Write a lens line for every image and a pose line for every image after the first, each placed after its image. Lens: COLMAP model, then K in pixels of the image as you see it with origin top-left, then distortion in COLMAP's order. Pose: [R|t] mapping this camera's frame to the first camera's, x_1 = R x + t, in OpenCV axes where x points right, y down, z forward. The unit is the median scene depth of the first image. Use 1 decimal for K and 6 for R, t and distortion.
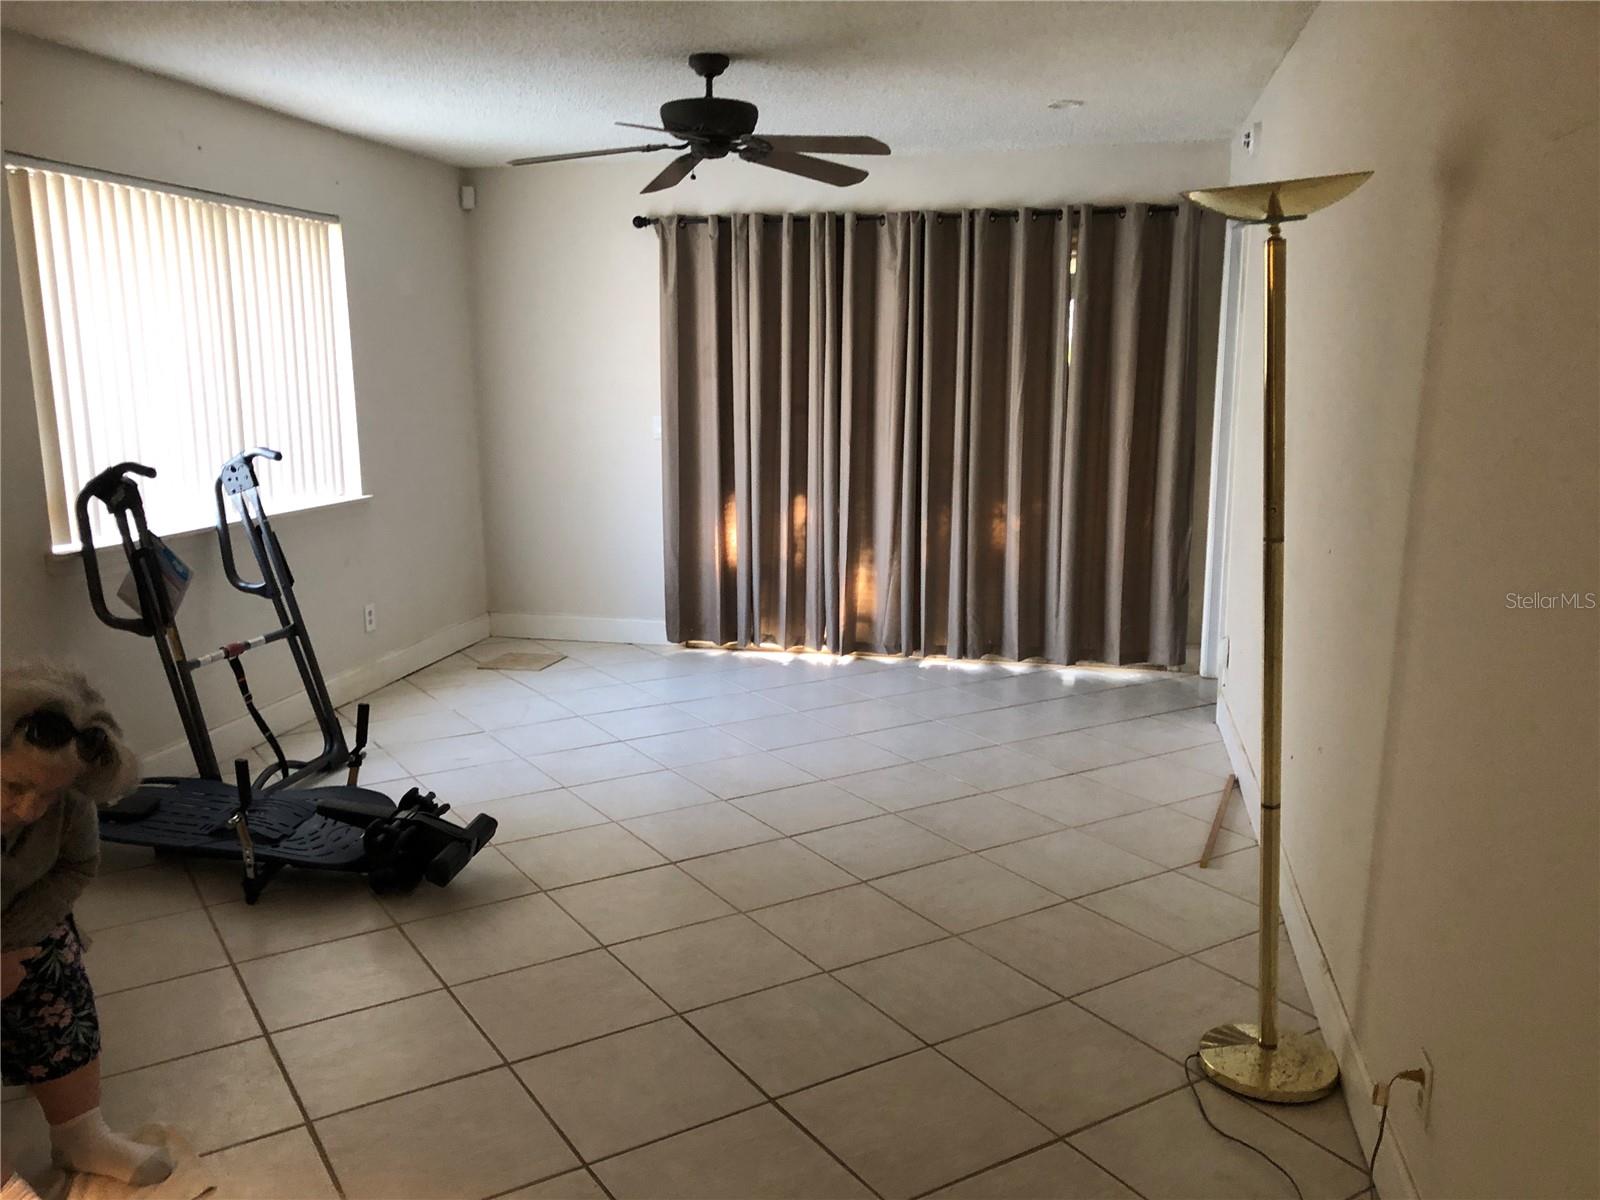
lens RADIAL K [[1282.8, 0, 800.0], [0, 1282.8, 600.0], [0, 0, 1]] dist [0.006625, 0.004185]
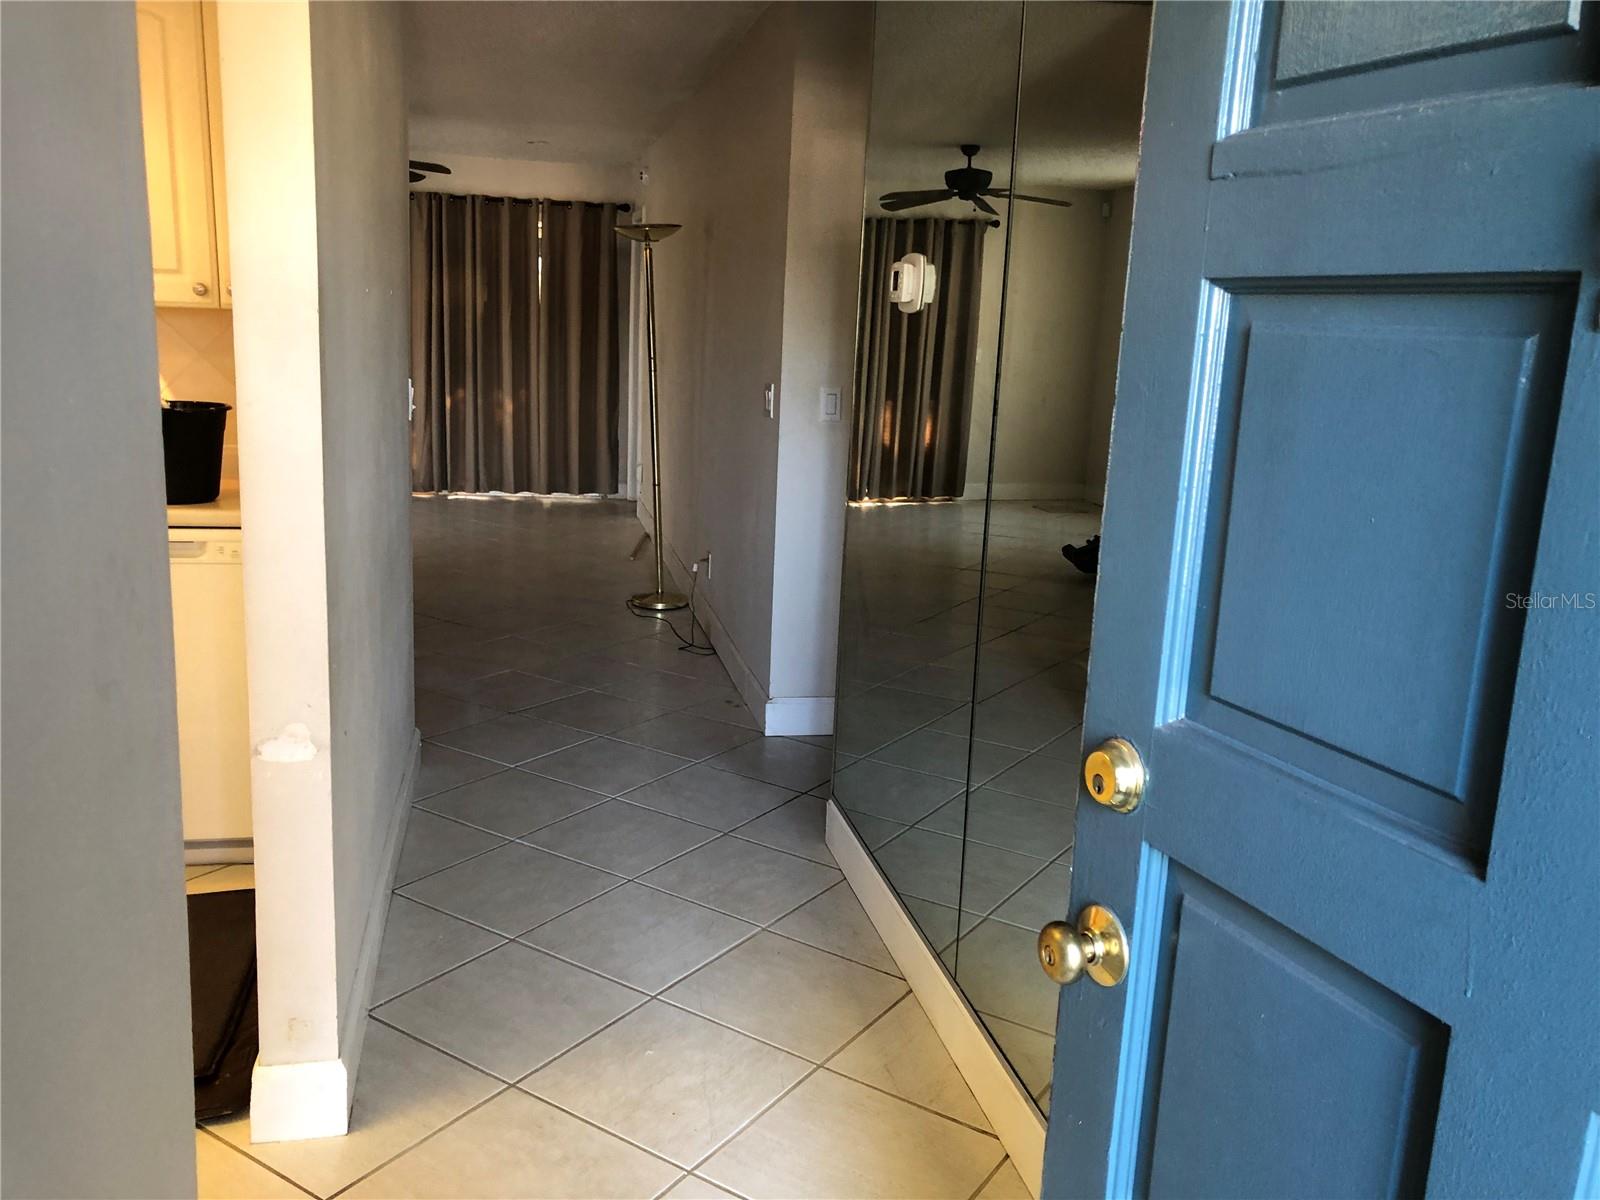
lens RADIAL K [[1282.8, 0, 800.0], [0, 1282.8, 600.0], [0, 0, 1]] dist [0.006625, 0.004185]
pose [[0.906714, -0.046711, 0.419151, -0.172997], [0.030122, 0.998482, 0.046111, 0.116594], [-0.420669, -0.029184, 0.906745, -0.552089]]
